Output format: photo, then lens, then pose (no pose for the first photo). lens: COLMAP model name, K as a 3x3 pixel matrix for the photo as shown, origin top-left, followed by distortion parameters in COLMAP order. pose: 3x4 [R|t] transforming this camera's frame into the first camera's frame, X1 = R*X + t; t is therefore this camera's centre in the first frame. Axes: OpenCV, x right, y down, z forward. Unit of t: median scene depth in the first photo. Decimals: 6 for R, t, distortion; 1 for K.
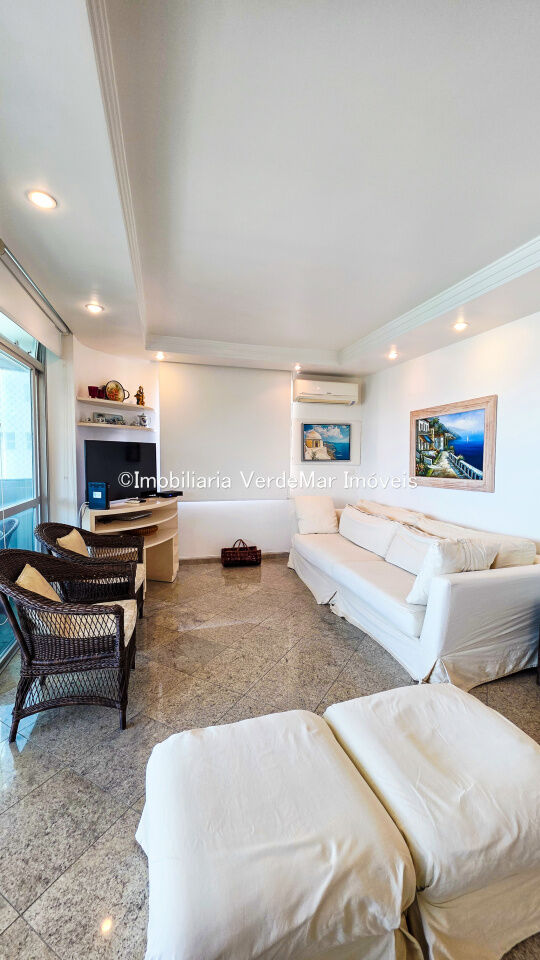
lens RADIAL K [[381.1, 0, 267.8], [0, 381.1, 480.1], [0, 0, 1]] dist [-0.000634, -0.000370]
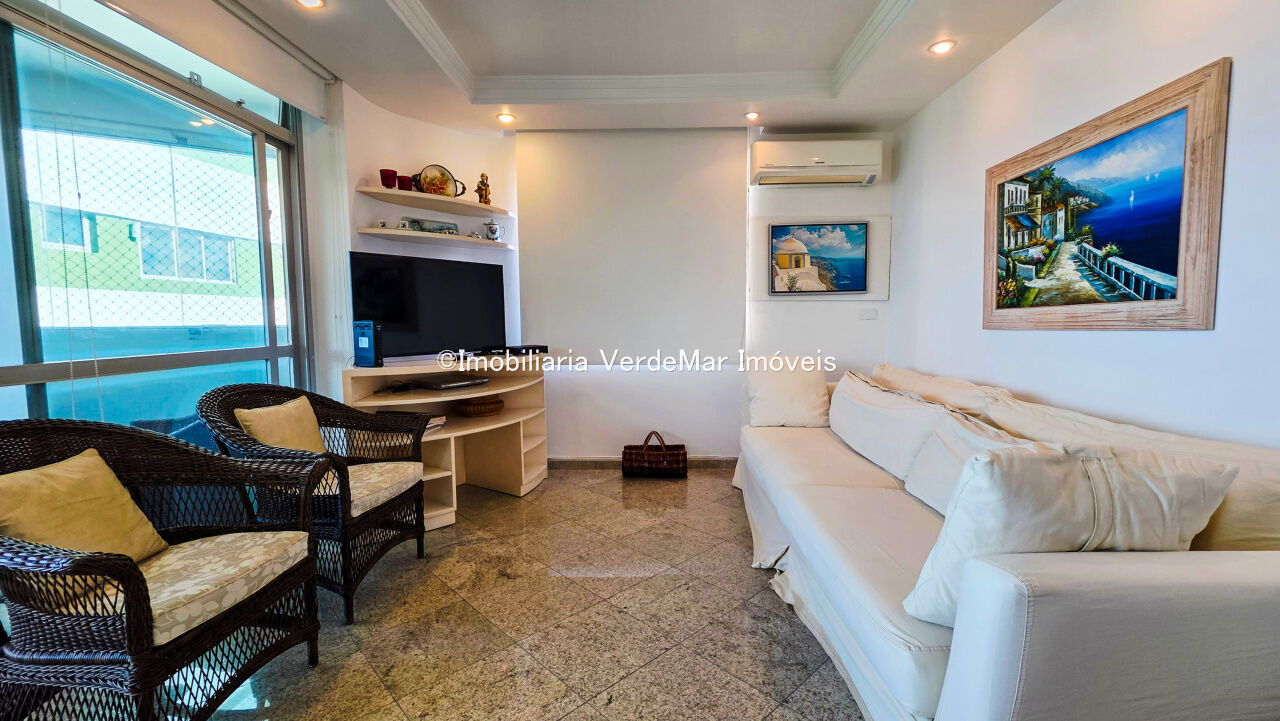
lens RADIAL K [[530.2, 0, 636.8], [0, 530.2, 362.8], [0, 0, 1]] dist [0.002885, -0.000558]
pose [[0.957942, 0.007511, -0.286864, 0.165844], [-0.002184, 0.999819, 0.018885, 0.045252], [0.286954, -0.017465, 0.957785, 0.278146]]
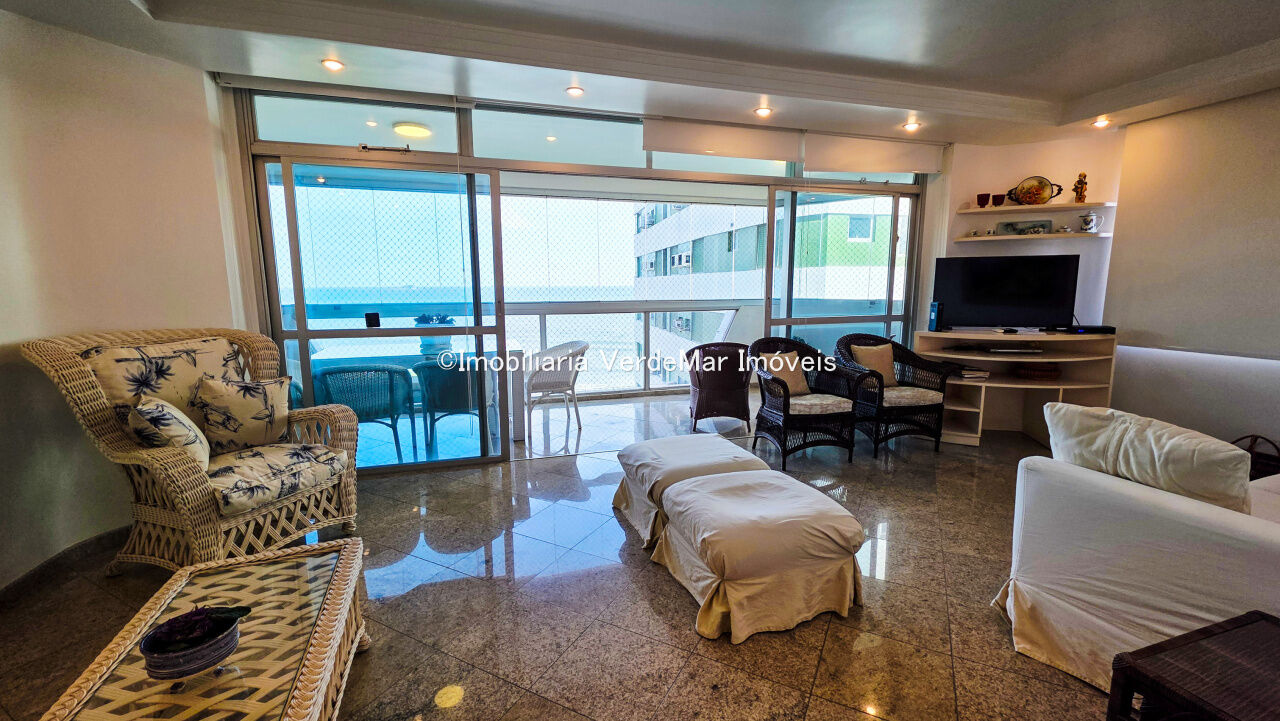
lens RADIAL K [[526.2, 0, 655.5], [0, 526.2, 362.5], [0, 0, 1]] dist [0.000494, -0.000123]
pose [[0.063742, 0.138914, -0.988251, 0.694288], [-0.059696, 0.989022, 0.135172, 0.014913], [0.996179, 0.050379, 0.071335, 0.185669]]
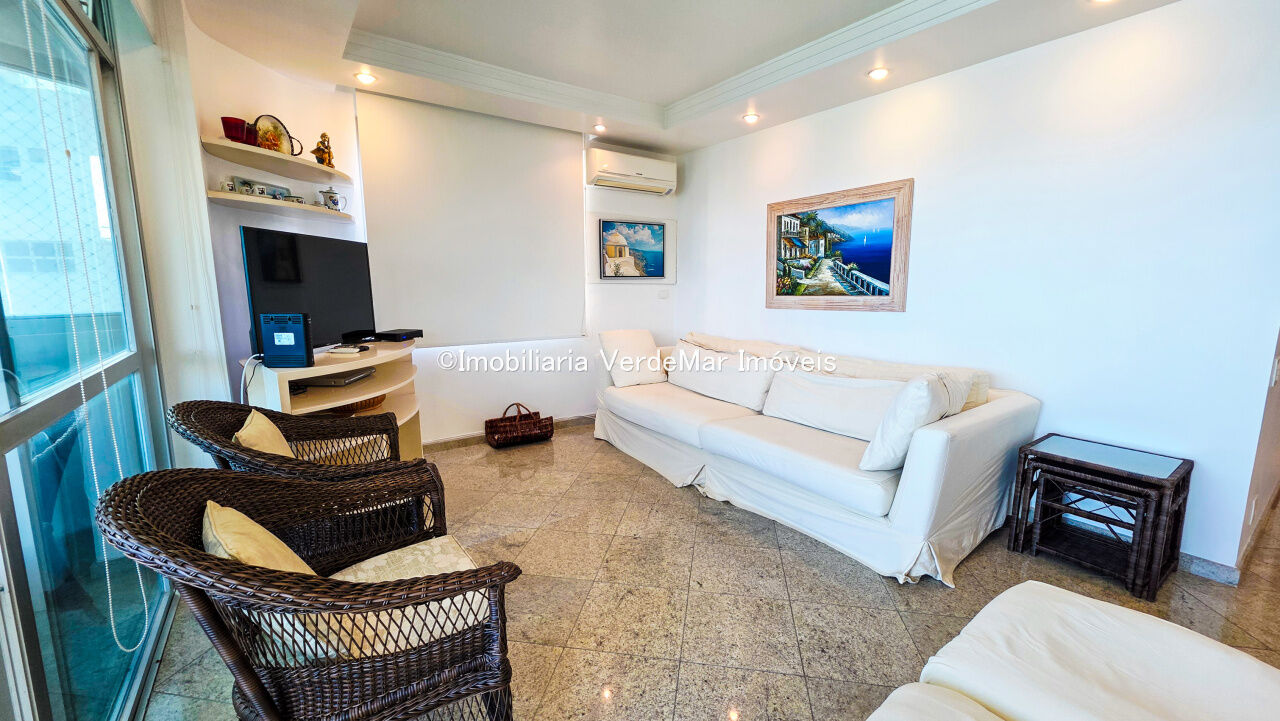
lens RADIAL K [[510.9, 0, 640.9], [0, 510.9, 362.0], [0, 0, 1]] dist [0.000557, -0.000364]
pose [[0.939613, -0.059996, 0.336940, -0.198706], [0.029188, 0.994975, 0.095772, 0.015557], [-0.340993, -0.080154, 0.936642, 0.177513]]
